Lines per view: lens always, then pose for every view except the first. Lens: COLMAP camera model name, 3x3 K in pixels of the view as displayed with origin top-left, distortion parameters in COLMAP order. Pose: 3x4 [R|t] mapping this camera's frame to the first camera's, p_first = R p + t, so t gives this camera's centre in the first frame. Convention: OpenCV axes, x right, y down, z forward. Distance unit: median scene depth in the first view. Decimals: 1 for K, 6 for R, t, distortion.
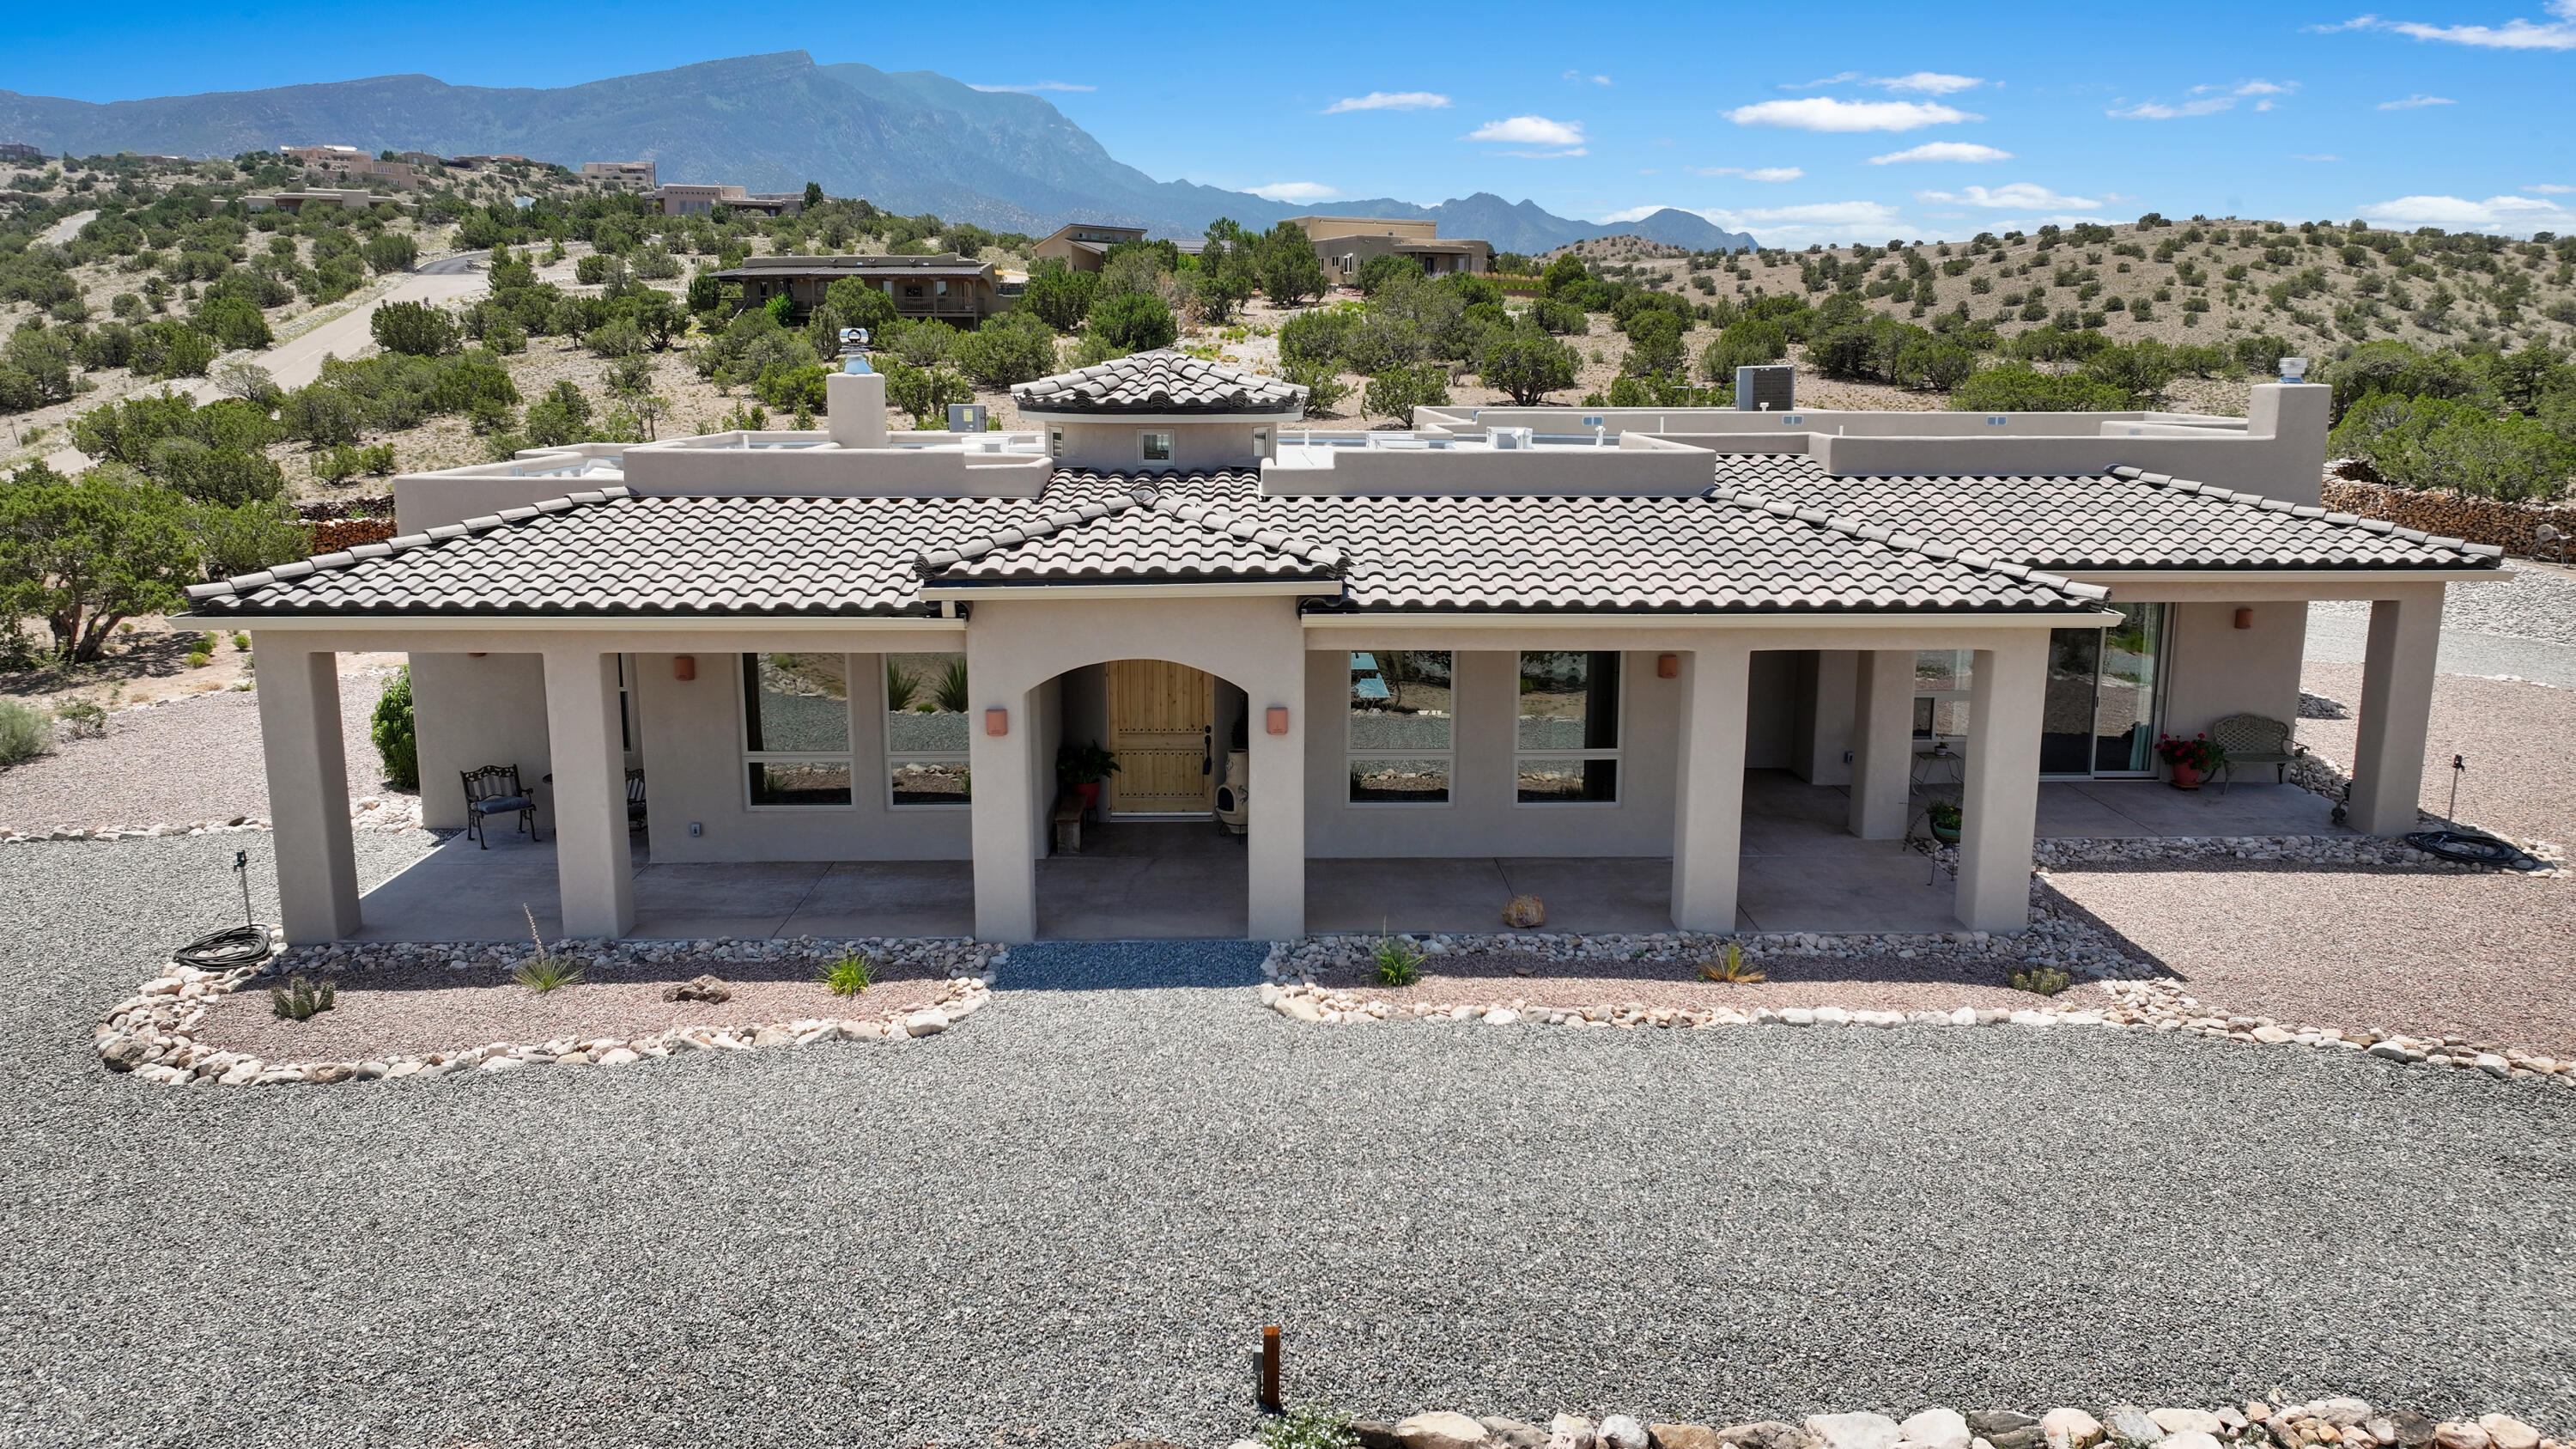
lens RADIAL K [[1807.2, 0, 1298.9], [0, 1807.2, 710.5], [0, 0, 1]] dist [0.000898, 0.014513]
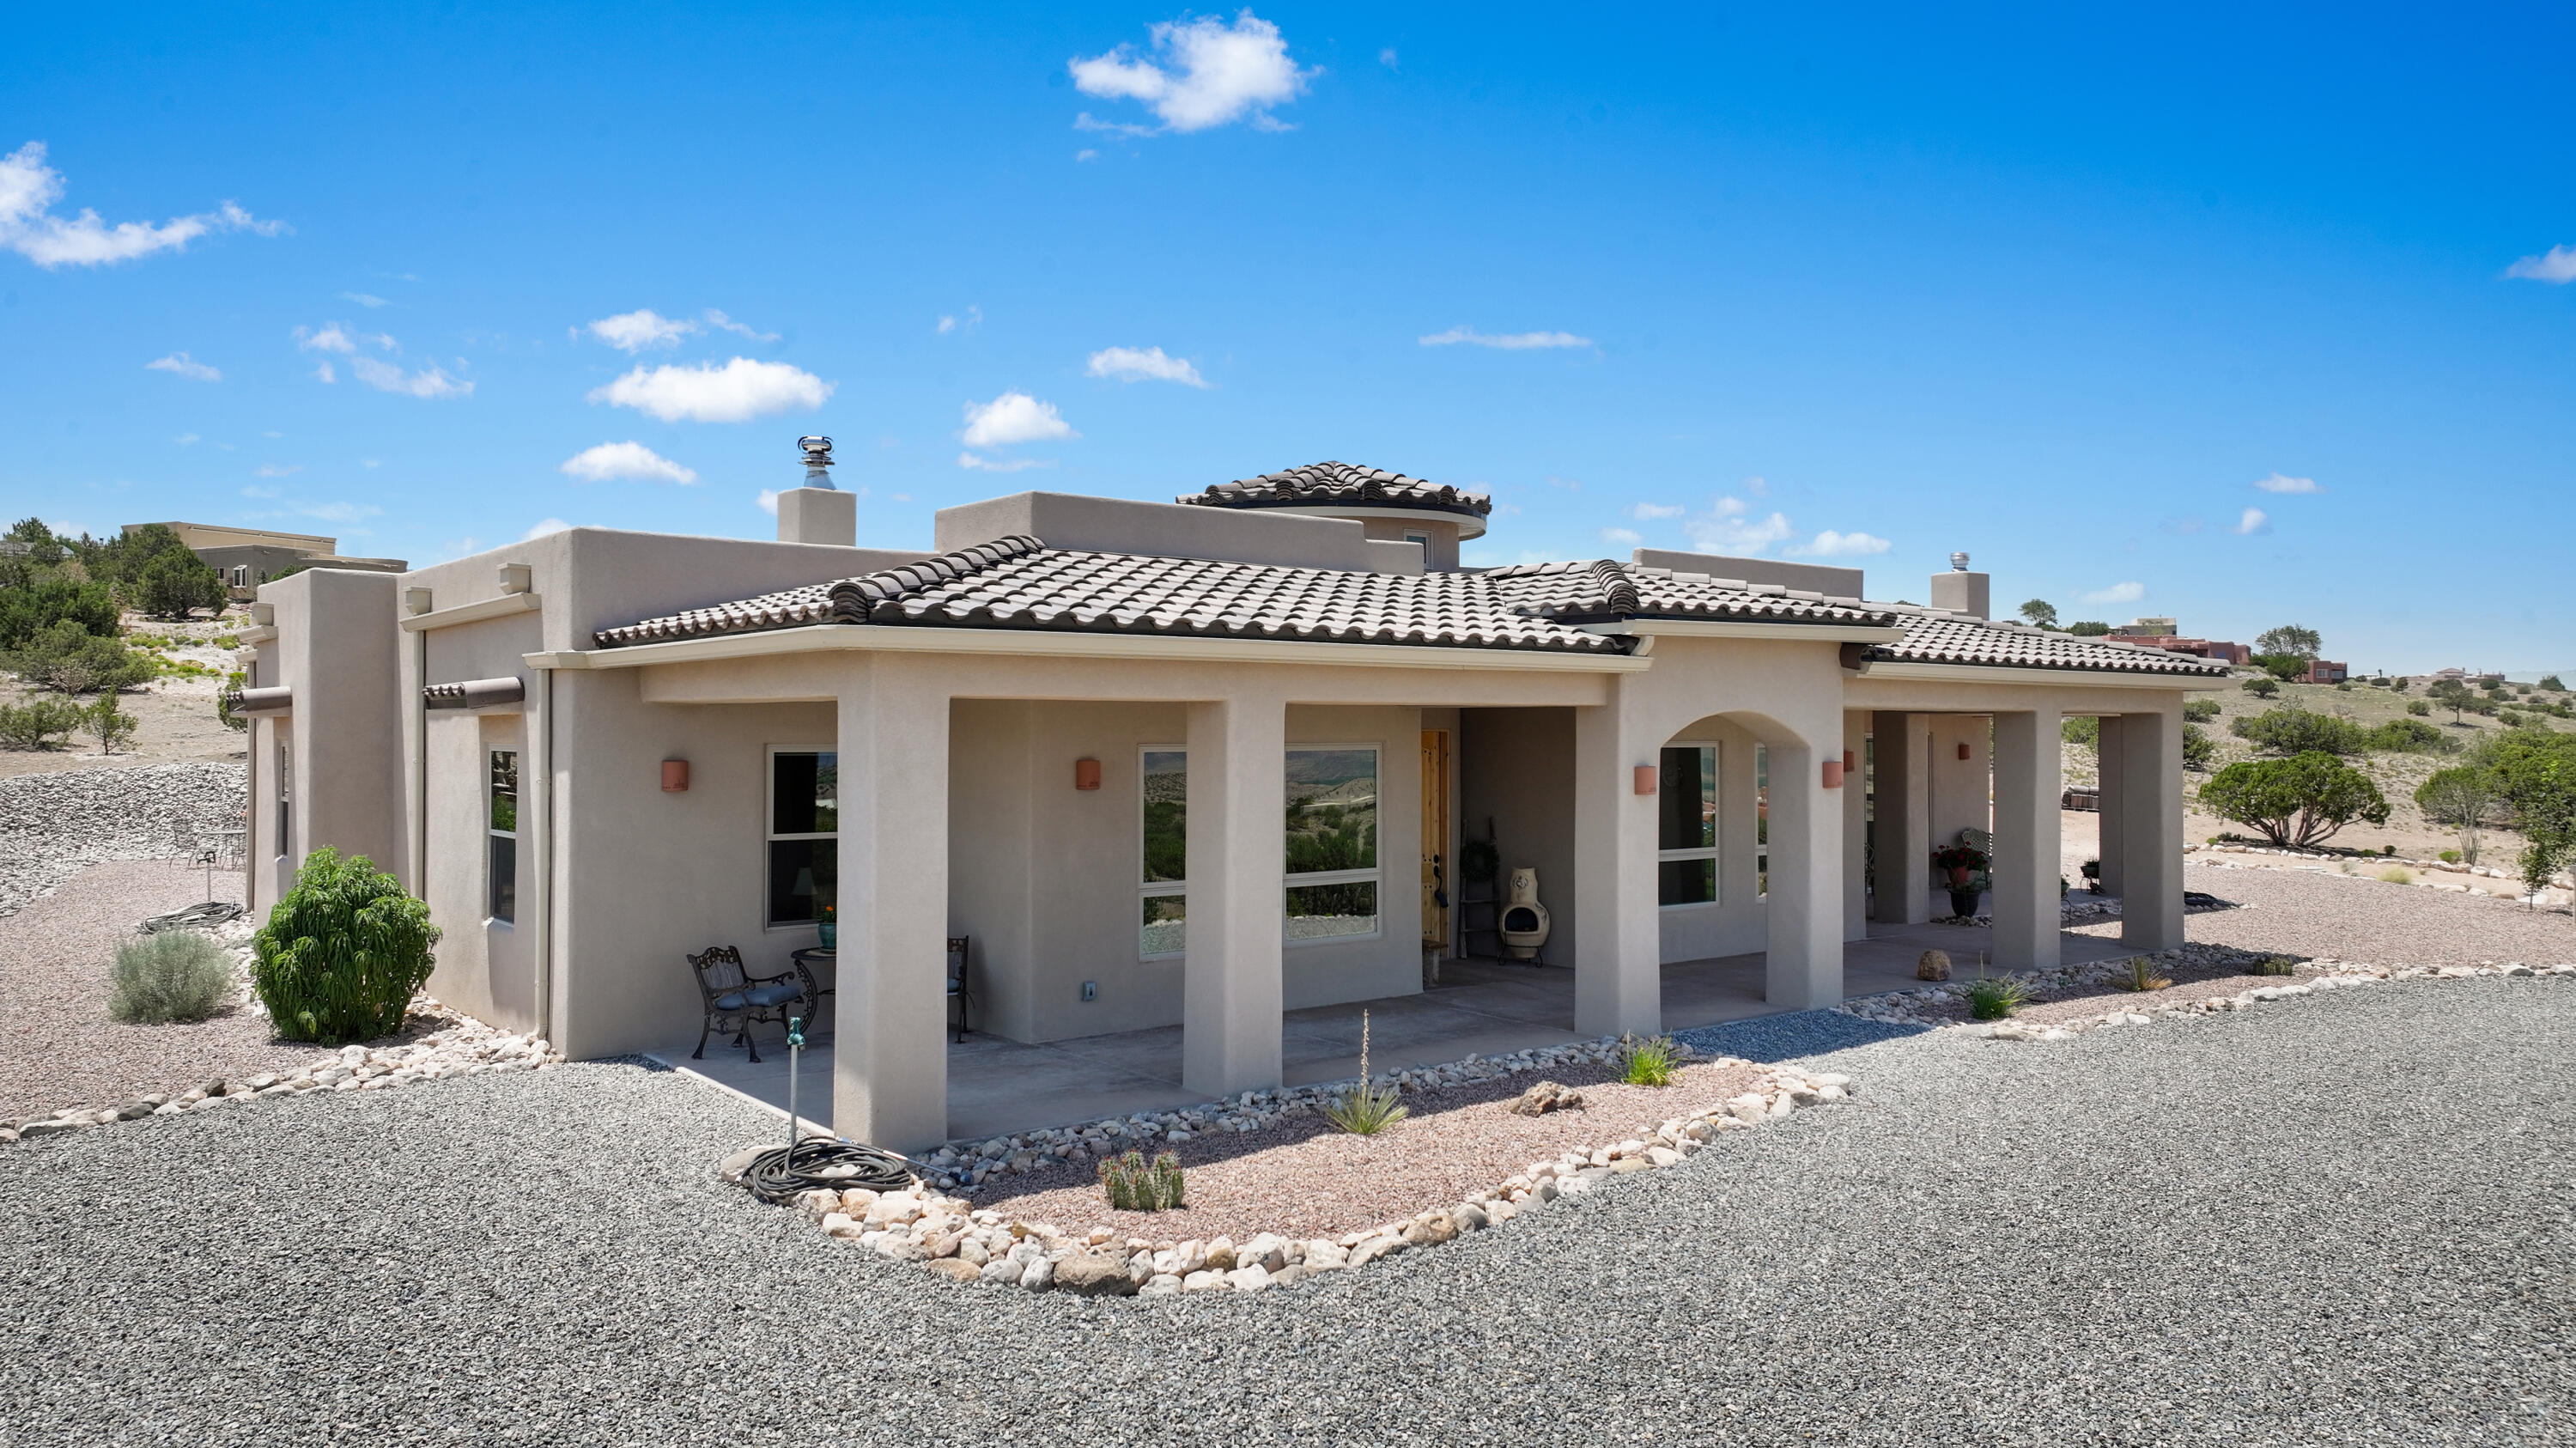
lens RADIAL K [[1807.1, 0, 1291.1], [0, 1807.1, 714.0], [0, 0, 1]] dist [0.000898, 0.014513]
pose [[0.795612, 0.004014, 0.605794, -0.658046], [0.115694, 0.980567, -0.158442, 0.074255], [-0.594657, 0.196145, 0.779686, 0.308061]]
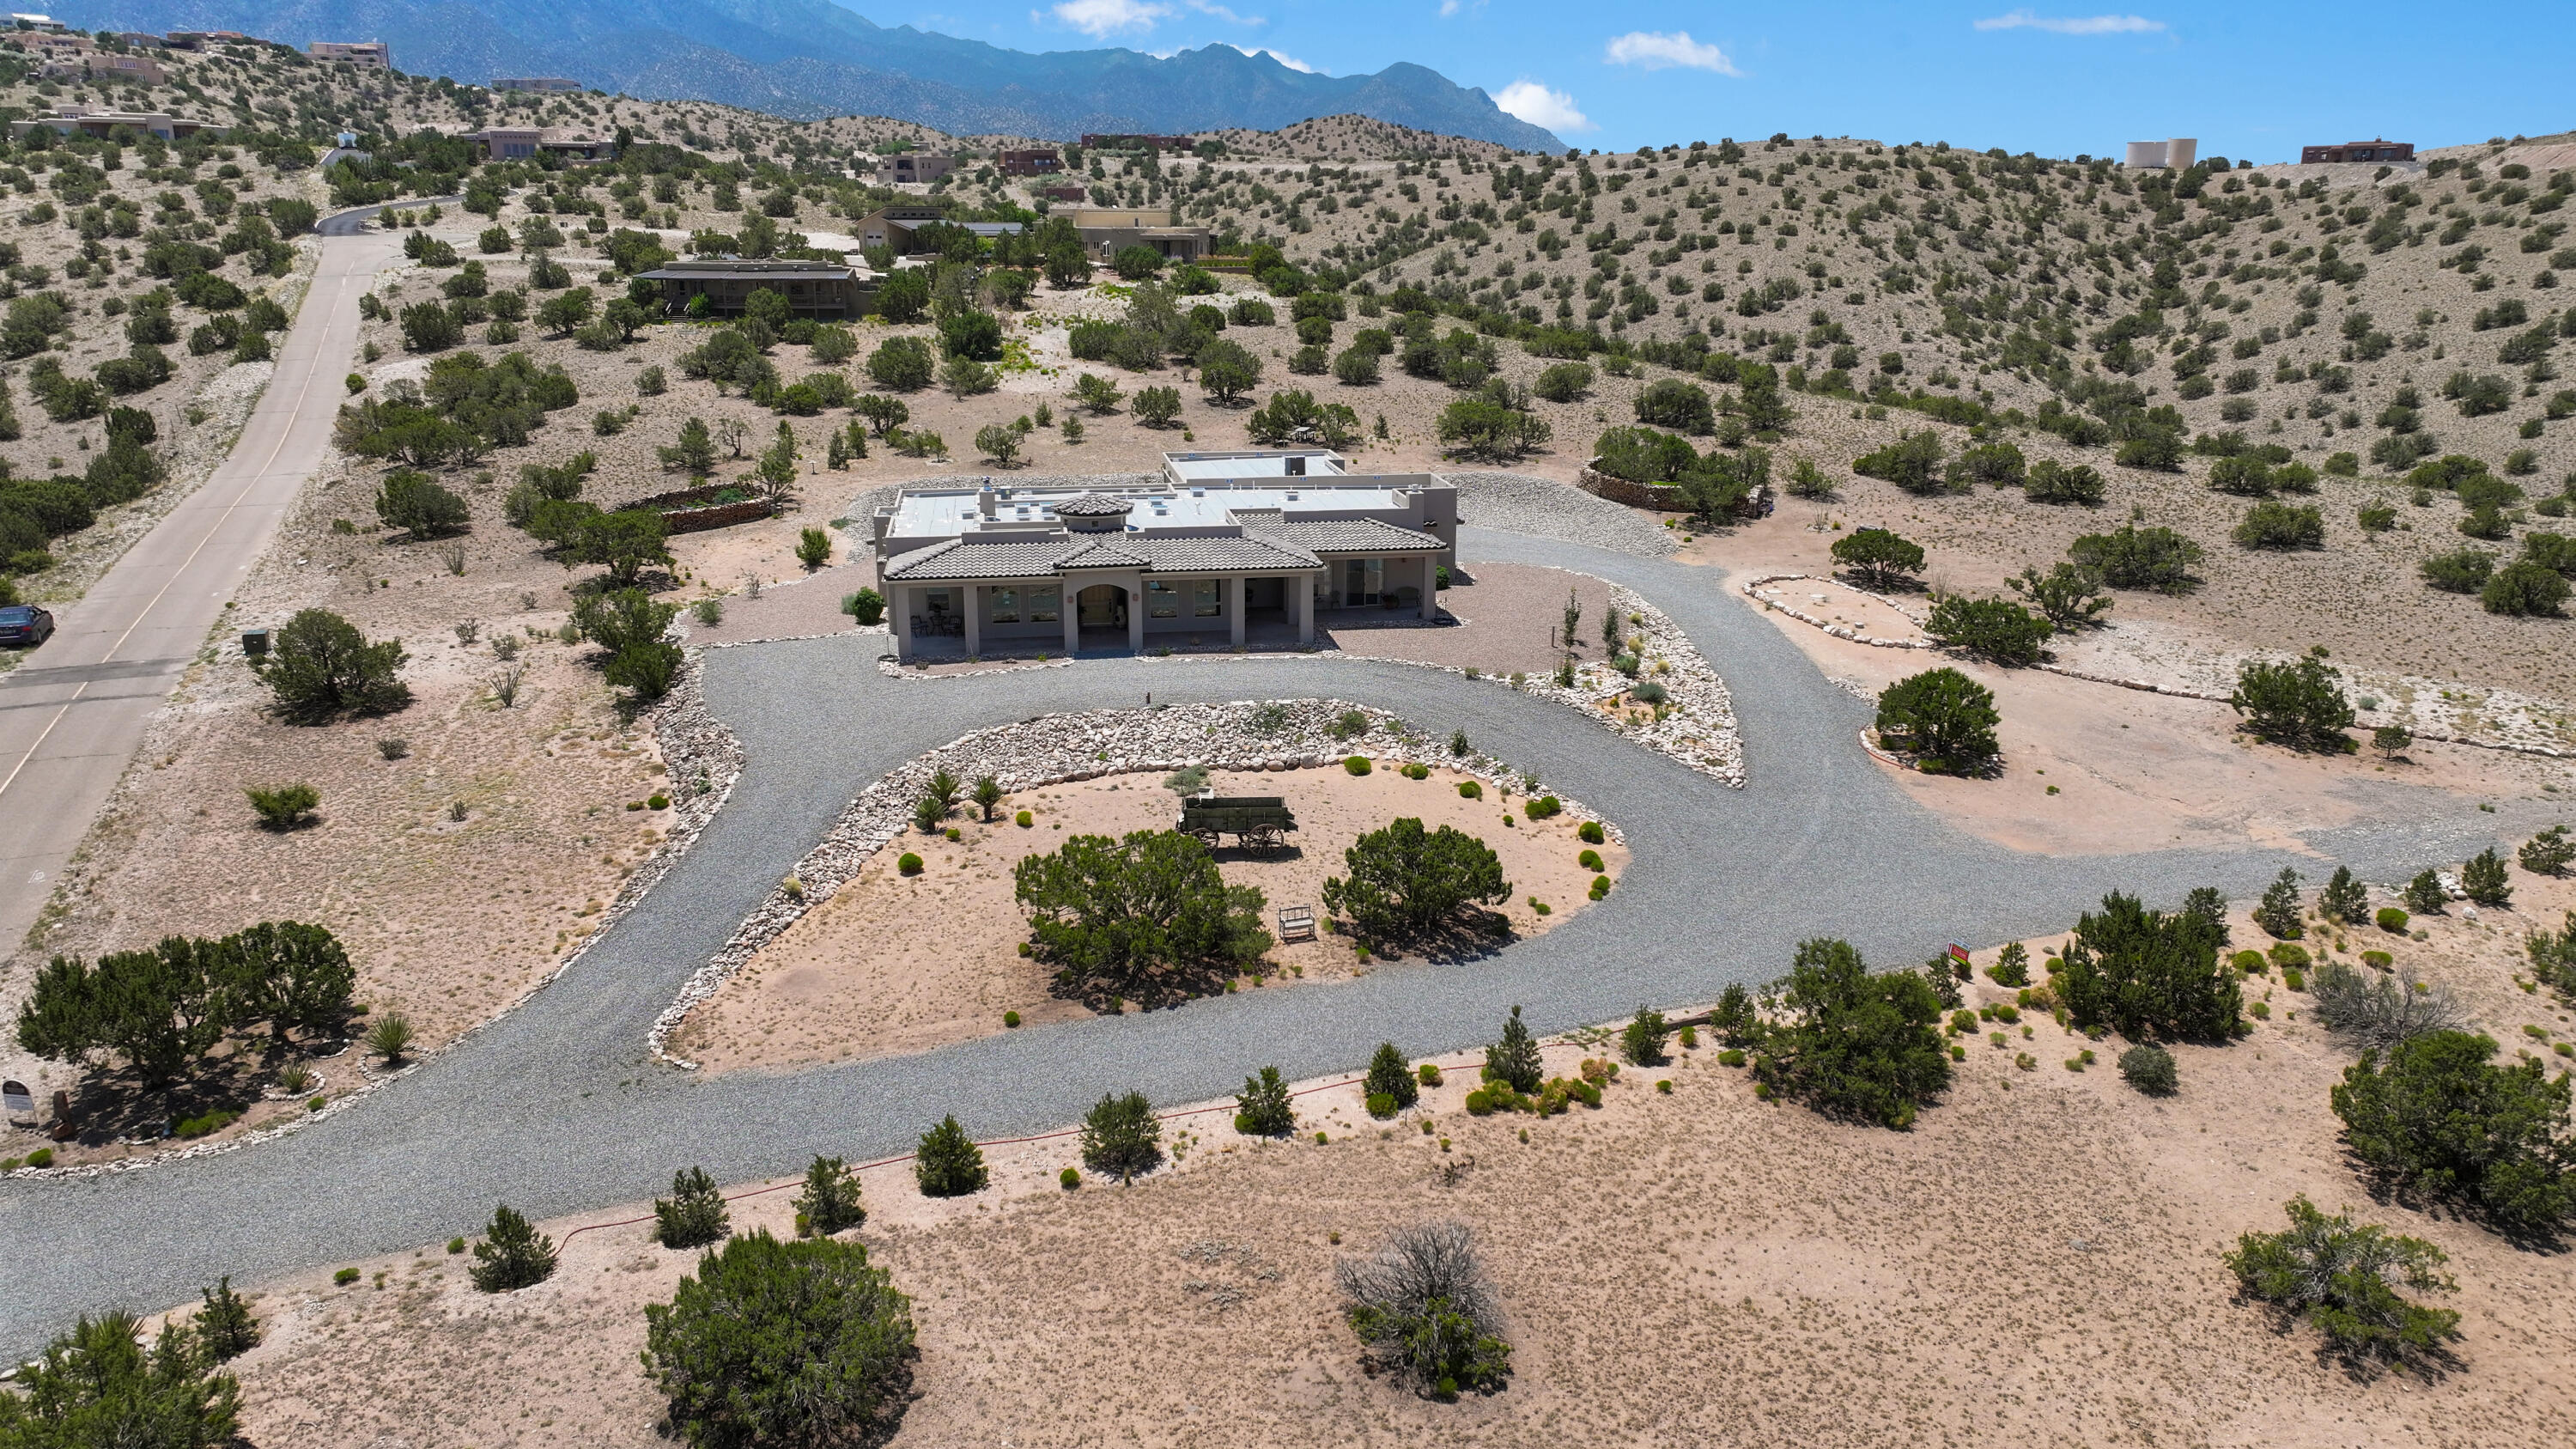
lens RADIAL K [[1807.2, 0, 1296.4], [0, 1807.2, 731.6], [0, 0, 1]] dist [0.000898, 0.014513]
pose [[0.990466, -0.038440, 0.132284, -0.166064], [0.026593, 0.995570, 0.090187, -0.041609], [-0.135165, -0.085809, 0.987100, -2.589328]]
